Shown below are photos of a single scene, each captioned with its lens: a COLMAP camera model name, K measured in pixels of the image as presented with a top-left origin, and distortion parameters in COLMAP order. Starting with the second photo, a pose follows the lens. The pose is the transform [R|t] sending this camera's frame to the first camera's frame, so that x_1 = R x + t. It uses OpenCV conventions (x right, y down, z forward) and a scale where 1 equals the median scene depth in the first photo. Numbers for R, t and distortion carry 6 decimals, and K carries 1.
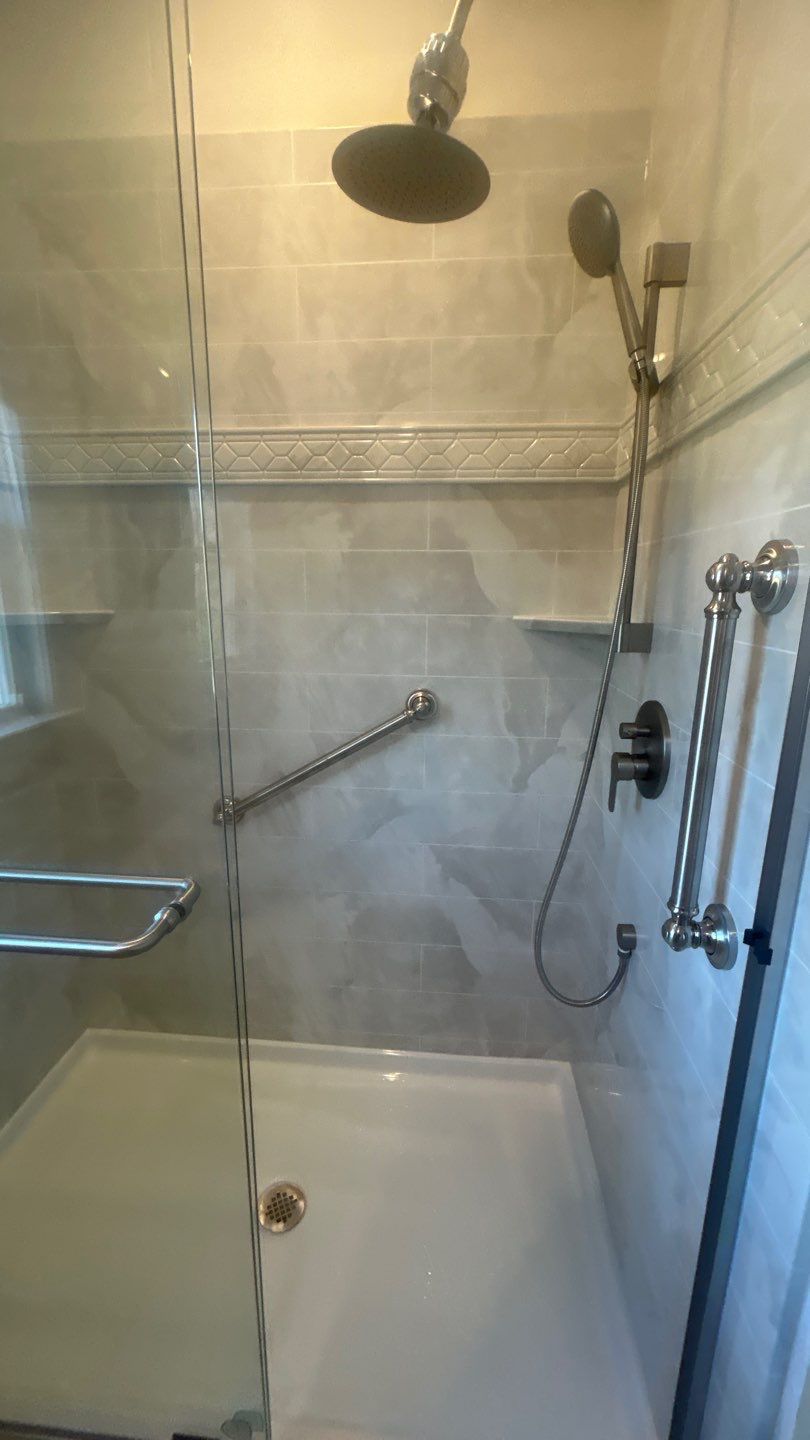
lens RADIAL K [[578.2, 0, 405.8], [0, 578.2, 718.7], [0, 0, 1]] dist [-0.001511, 0.000584]
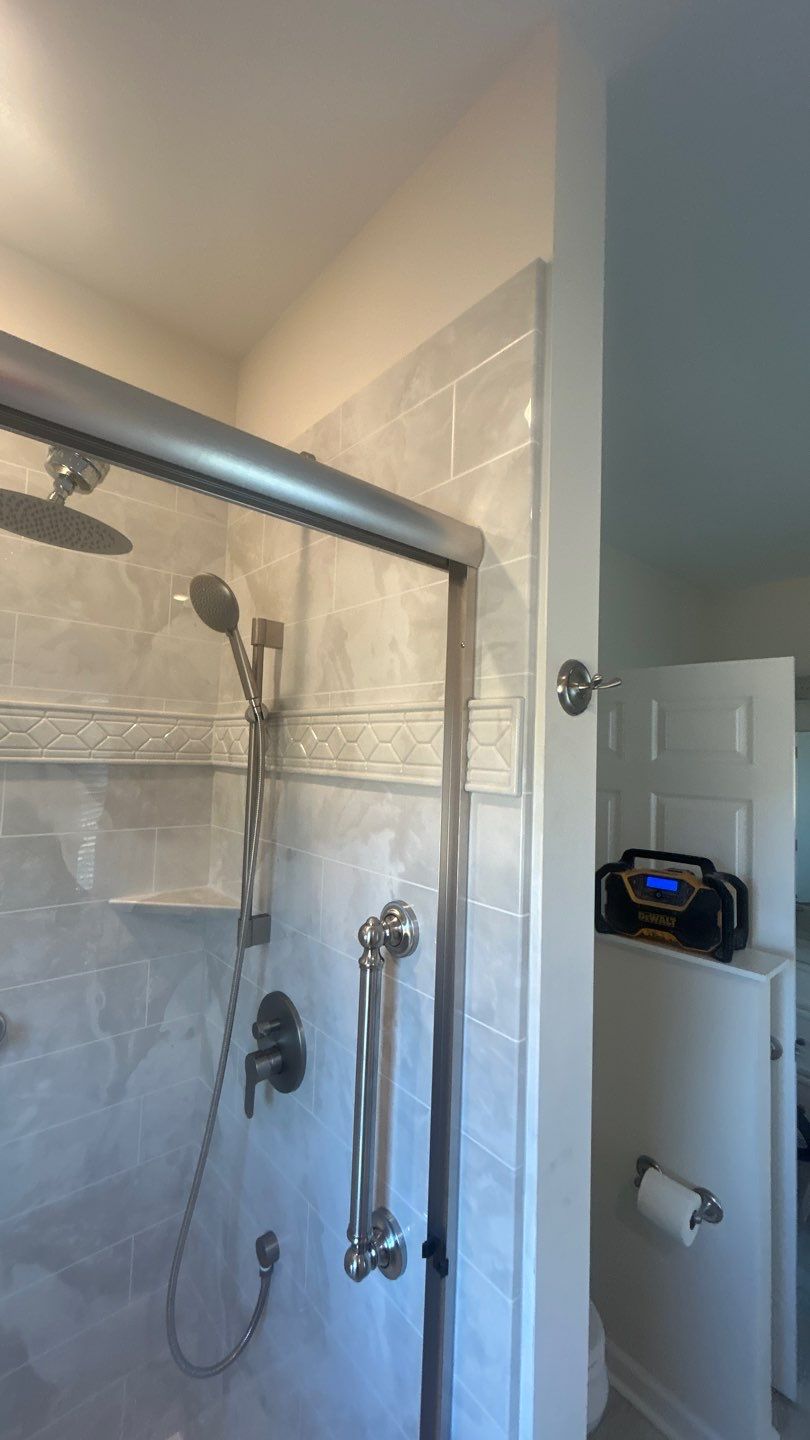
lens RADIAL K [[577.1, 0, 406.5], [0, 577.1, 718.9], [0, 0, 1]] dist [-0.001595, 0.000779]
pose [[0.692174, 0.055639, 0.719582, -0.171908], [0.131801, 0.970514, -0.201821, -0.220932], [-0.709594, 0.234537, 0.664431, -0.010413]]
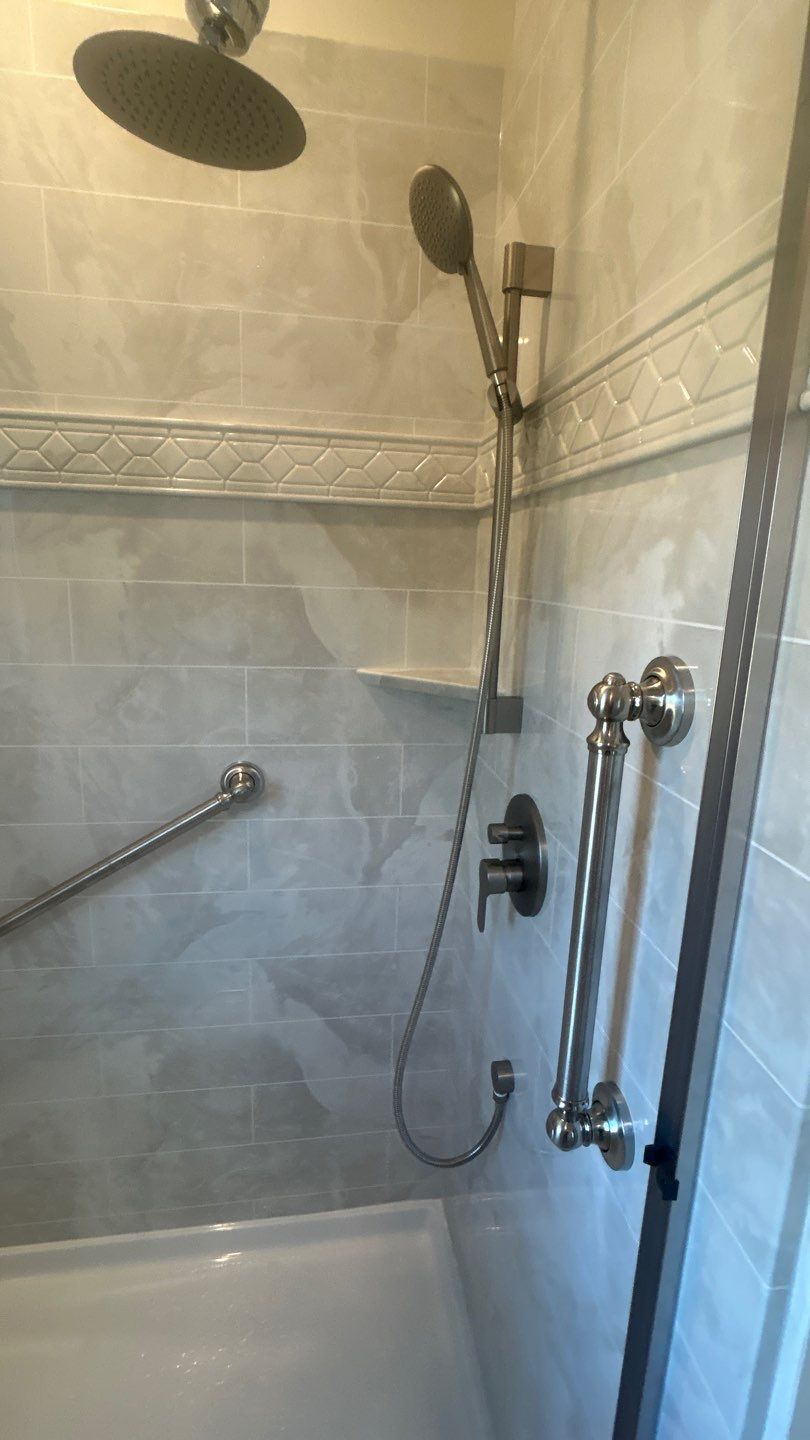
lens RADIAL K [[684.7, 0, 404.2], [0, 684.7, 717.4], [0, 0, 1]] dist [-0.004720, 0.004473]
pose [[0.972047, -0.025461, 0.233401, 0.029498], [0.026240, 0.999656, -0.000235, -0.114817], [-0.233315, 0.006353, 0.972380, 0.077529]]
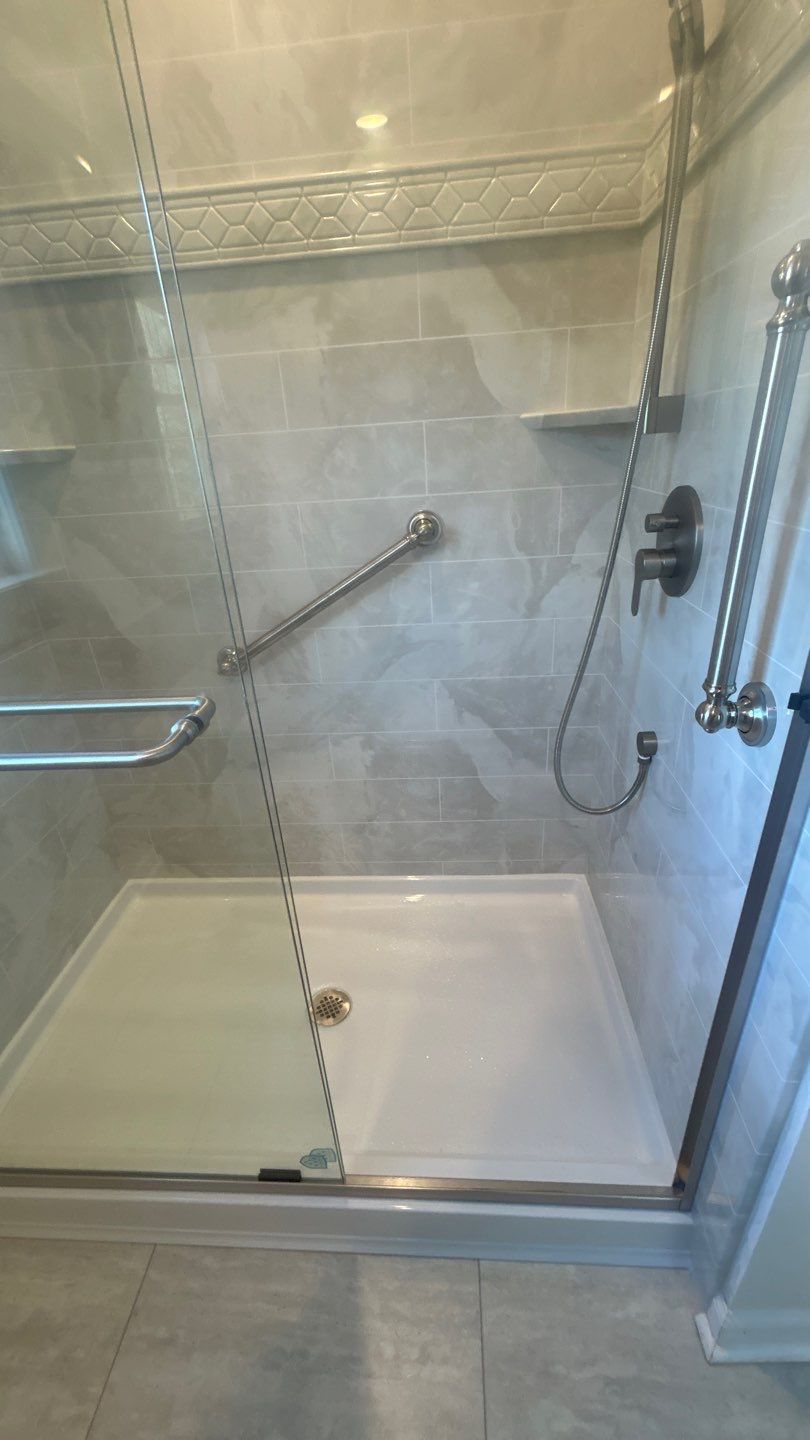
lens RADIAL K [[578.2, 0, 405.8], [0, 578.2, 718.7], [0, 0, 1]] dist [-0.001511, 0.000584]
pose [[0.997216, -0.074277, -0.006640, -0.020600], [0.073922, 0.972826, 0.219419, 0.073196], [-0.009839, -0.219299, 0.975608, 0.033915]]
